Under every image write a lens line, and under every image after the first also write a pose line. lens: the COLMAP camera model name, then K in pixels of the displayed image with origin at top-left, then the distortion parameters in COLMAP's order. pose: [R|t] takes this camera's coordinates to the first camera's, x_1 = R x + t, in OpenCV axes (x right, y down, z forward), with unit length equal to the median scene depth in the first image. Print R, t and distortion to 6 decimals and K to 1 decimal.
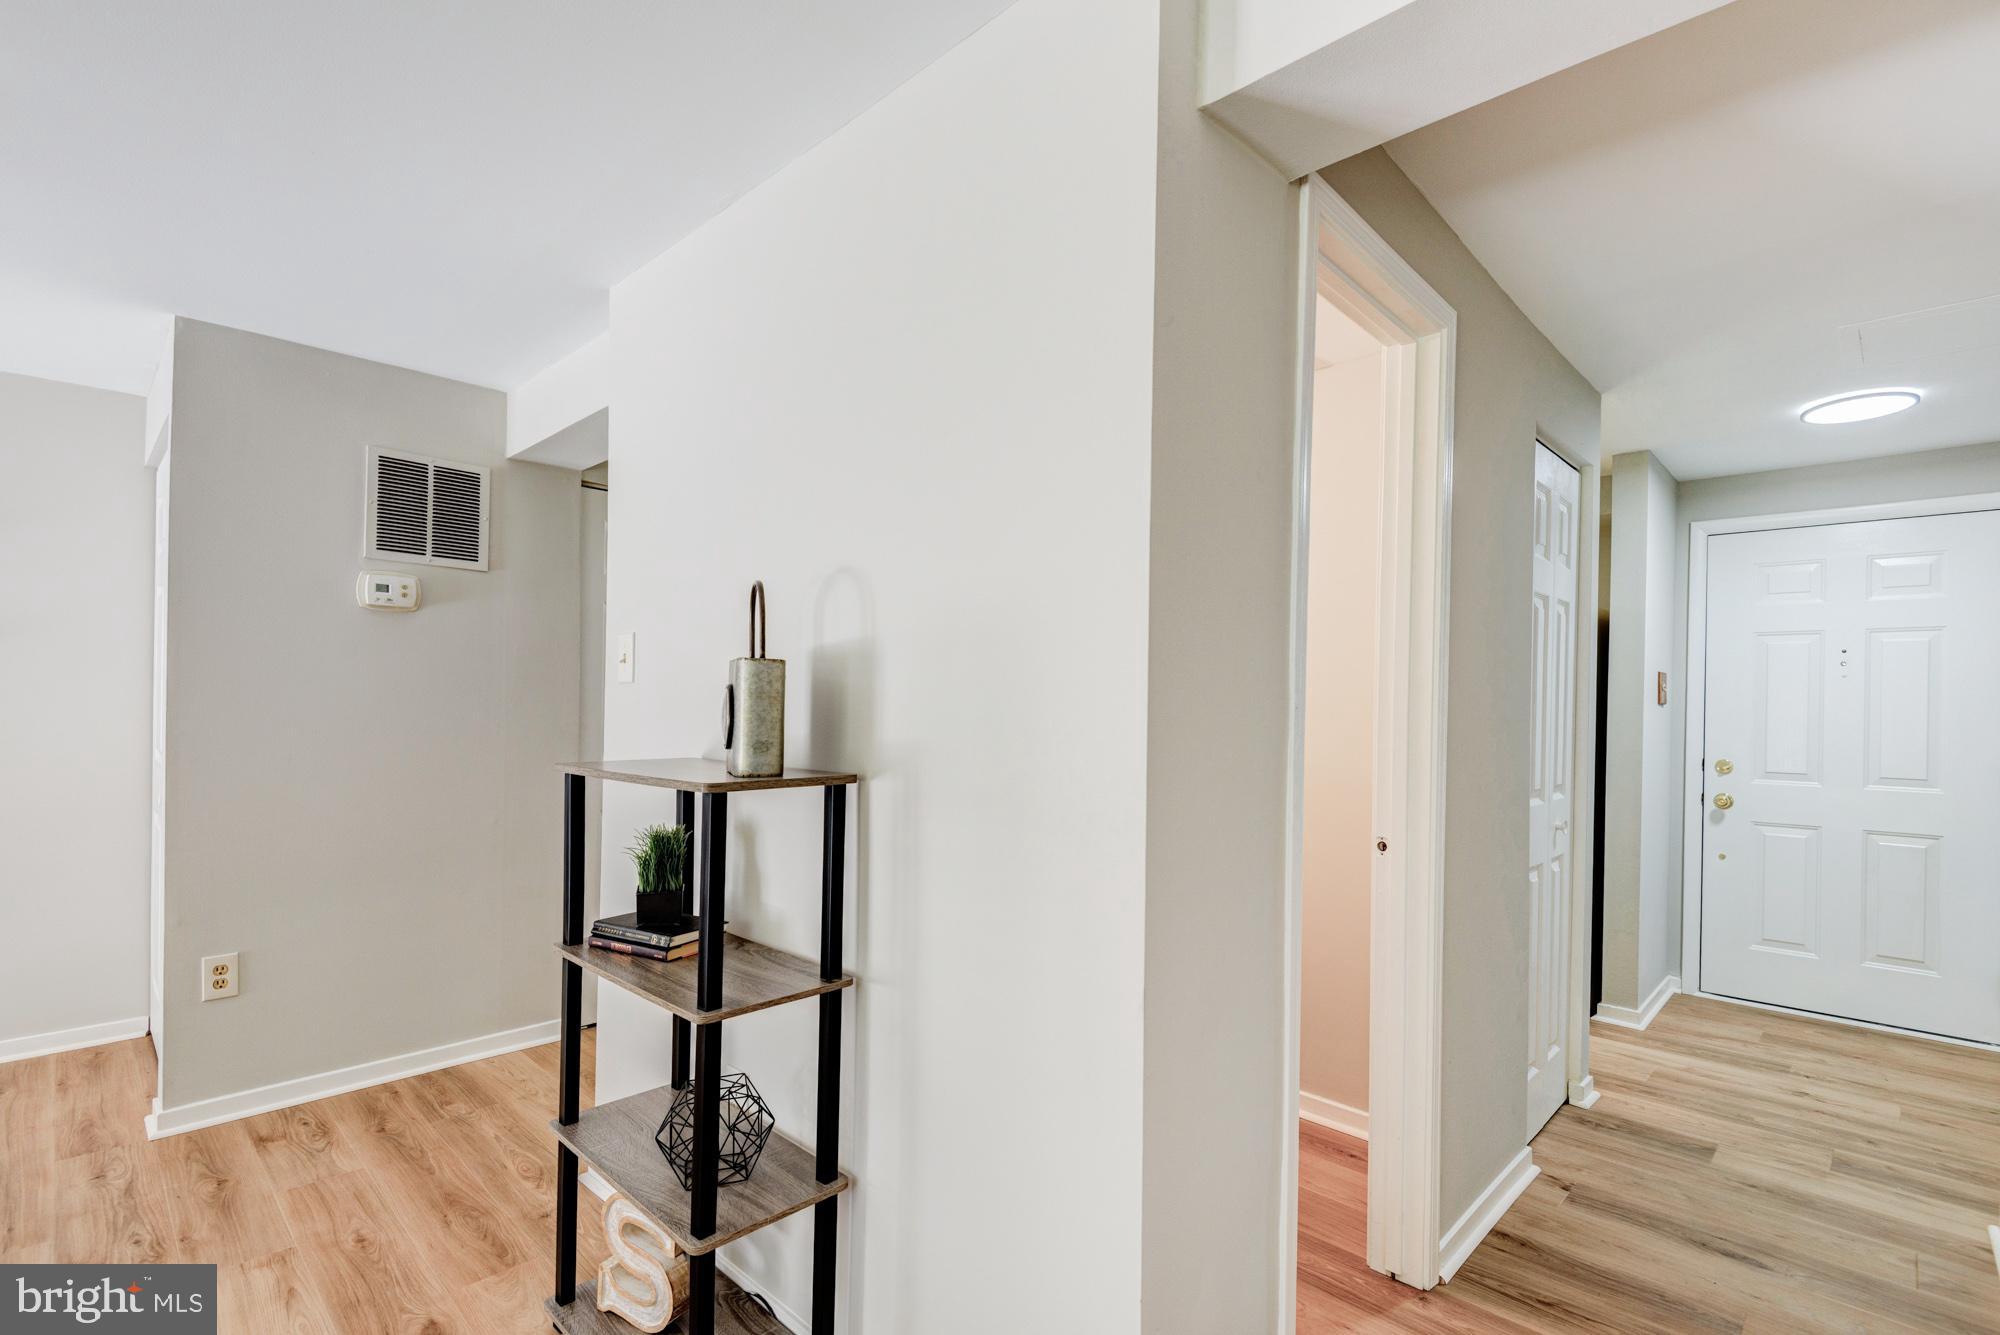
lens RADIAL K [[936.3, 0, 996.1], [0, 936.3, 699.0], [0, 0, 1]] dist [0.002886, -0.000329]
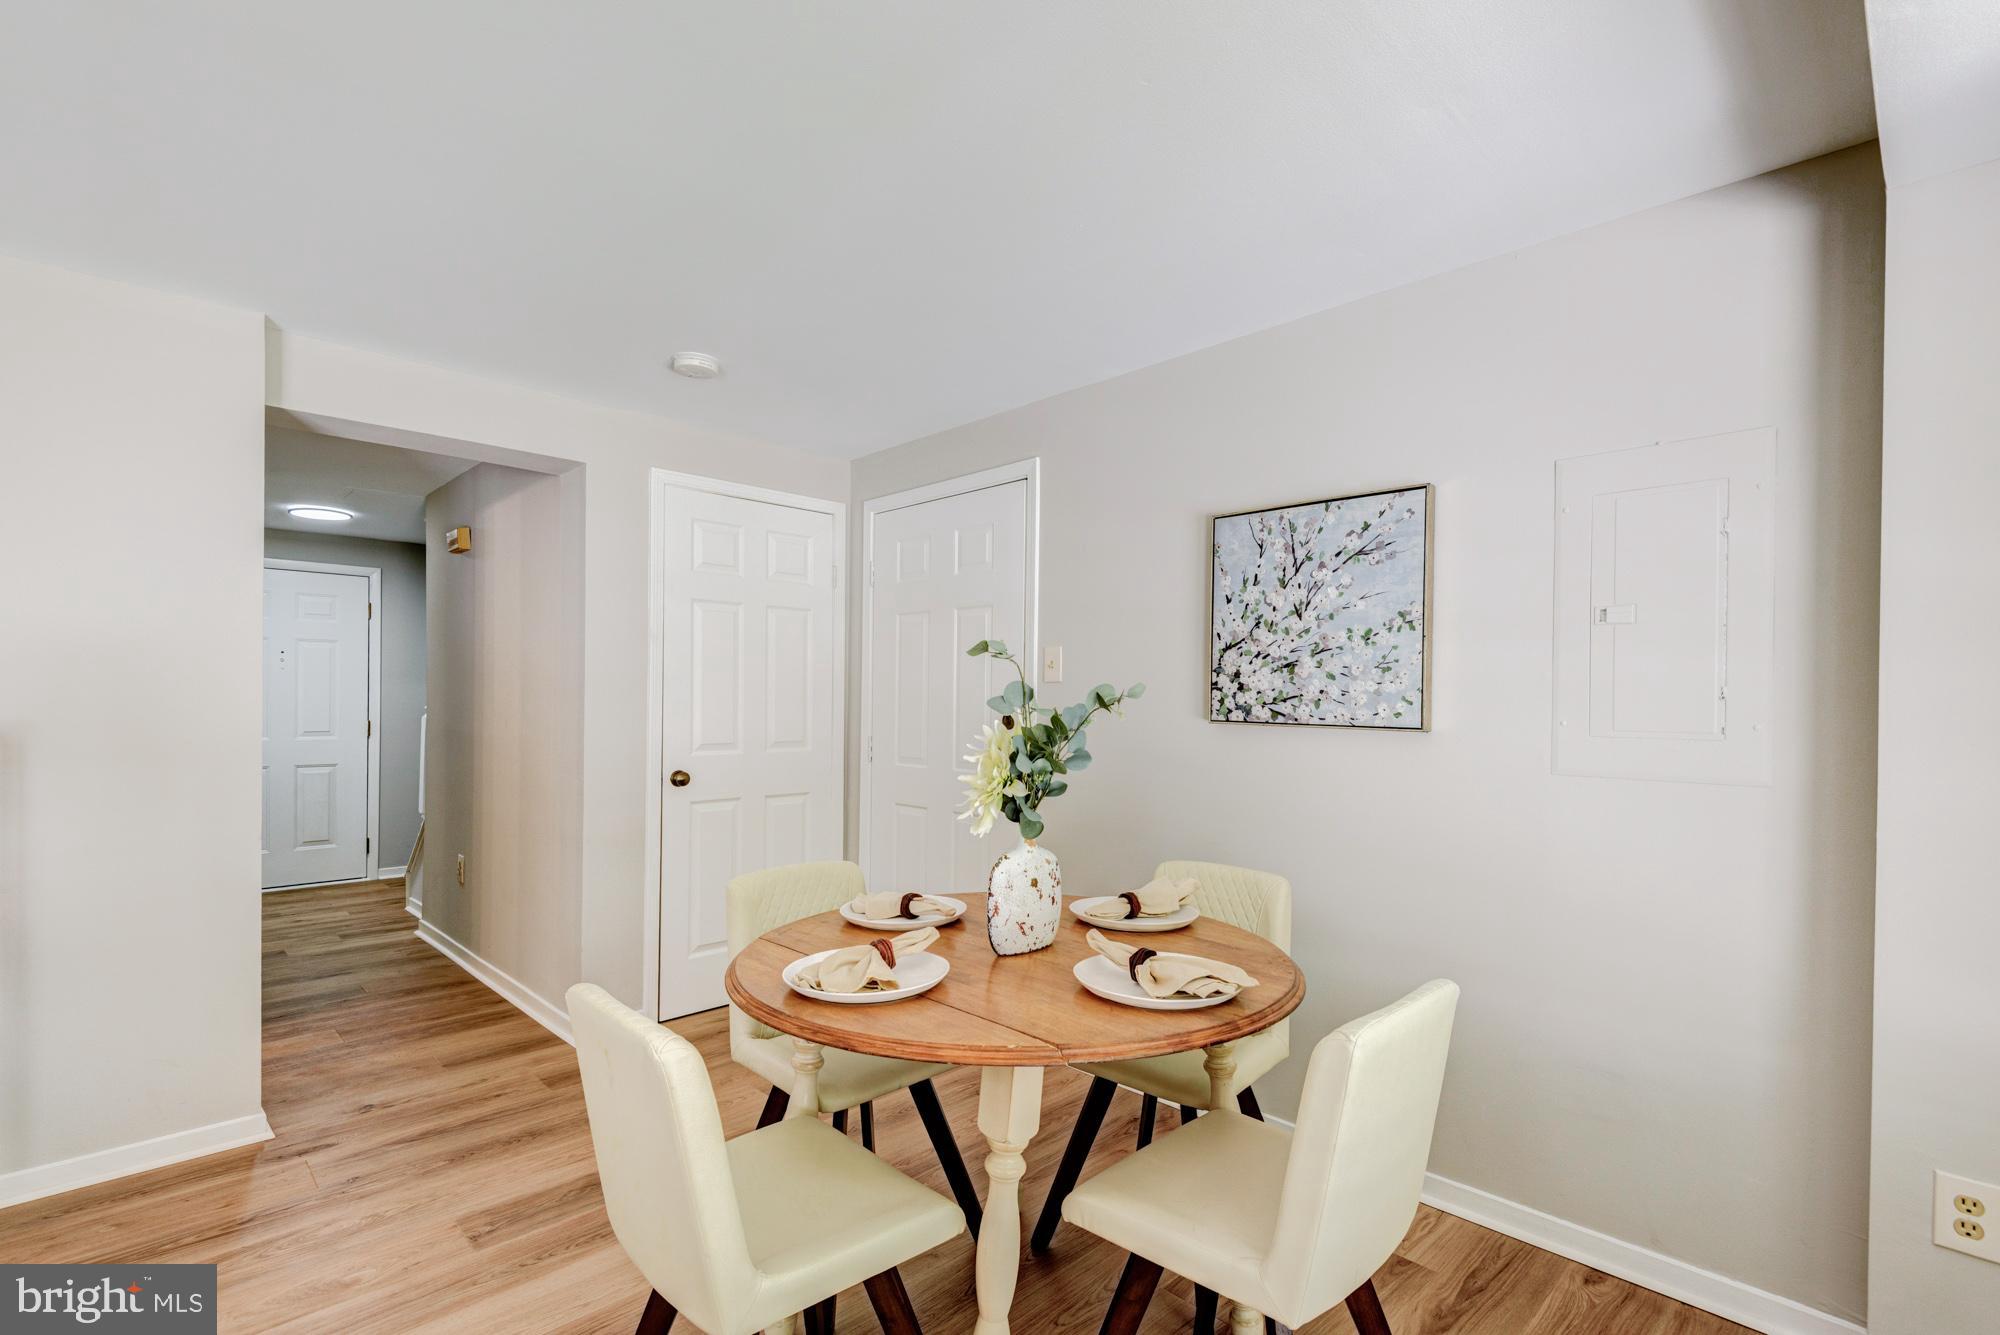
lens RADIAL K [[931.0, 0, 993.0], [0, 931.0, 700.0], [0, 0, 1]] dist [0.033410, -0.016316]
pose [[0.031428, -0.014481, 0.999401, -0.852304], [-0.011111, 0.999828, 0.014837, -0.012519], [-0.999444, -0.011570, 0.031261, -0.312290]]
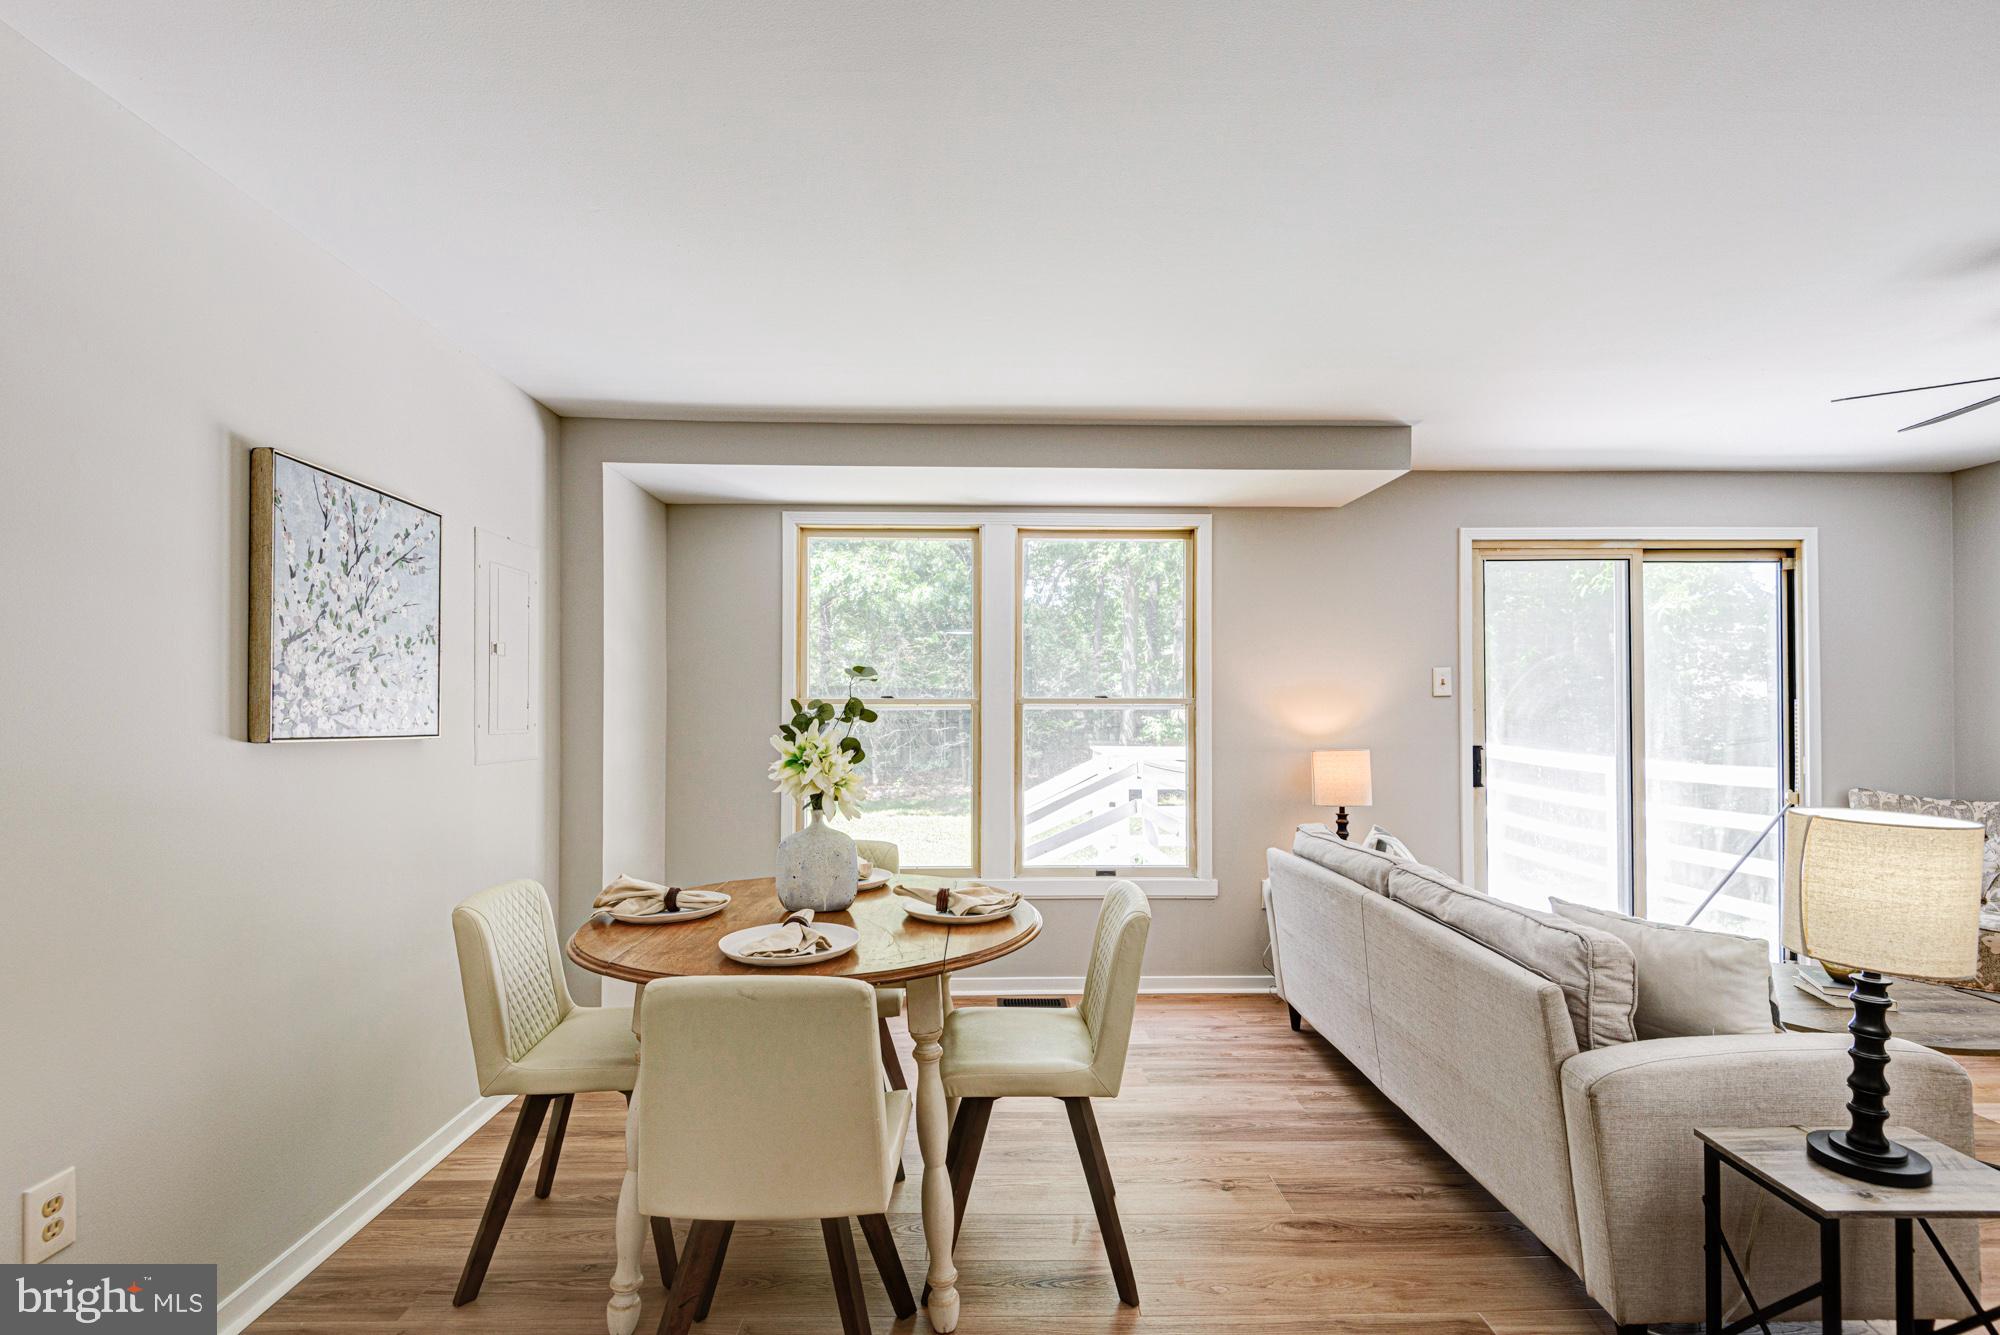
lens RADIAL K [[919.0, 0, 992.4], [0, 919.0, 700.4], [0, 0, 1]] dist [0.020111, -0.015312]
pose [[-0.703759, -0.021904, -0.710101, 0.255540], [-0.006815, 0.999687, -0.024082, 0.005600], [0.710406, -0.012108, -0.703688, 0.352856]]
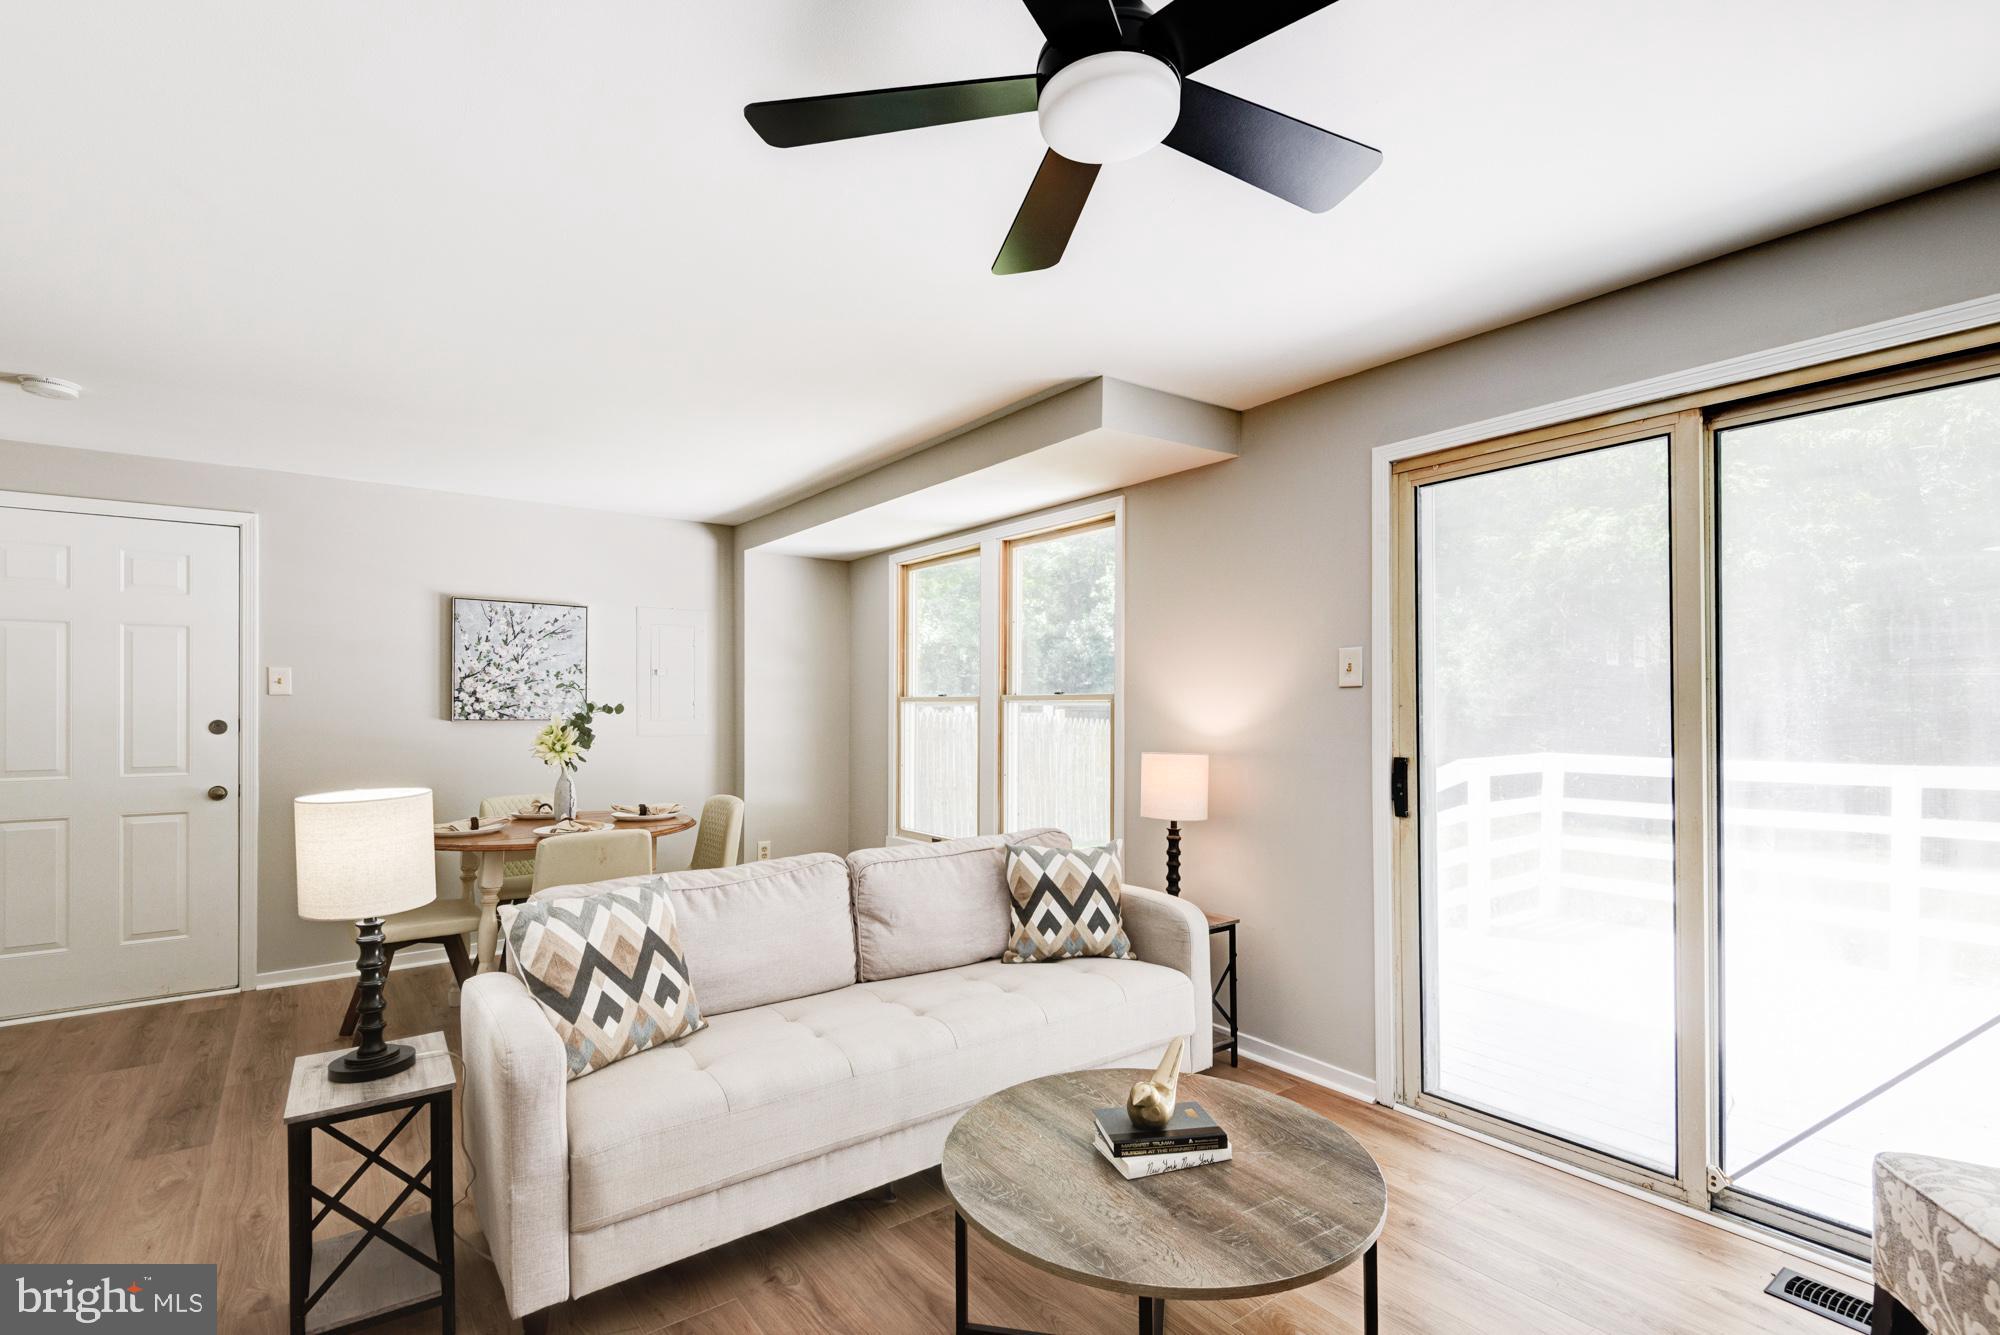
lens RADIAL K [[915.9, 0, 997.3], [0, 915.9, 702.4], [0, 0, 1]] dist [0.033528, -0.019901]
pose [[-0.986908, -0.012002, 0.160835, -1.061915], [-0.012939, 0.999905, -0.004778, -0.013783], [-0.160763, -0.006797, -0.986970, 0.939868]]
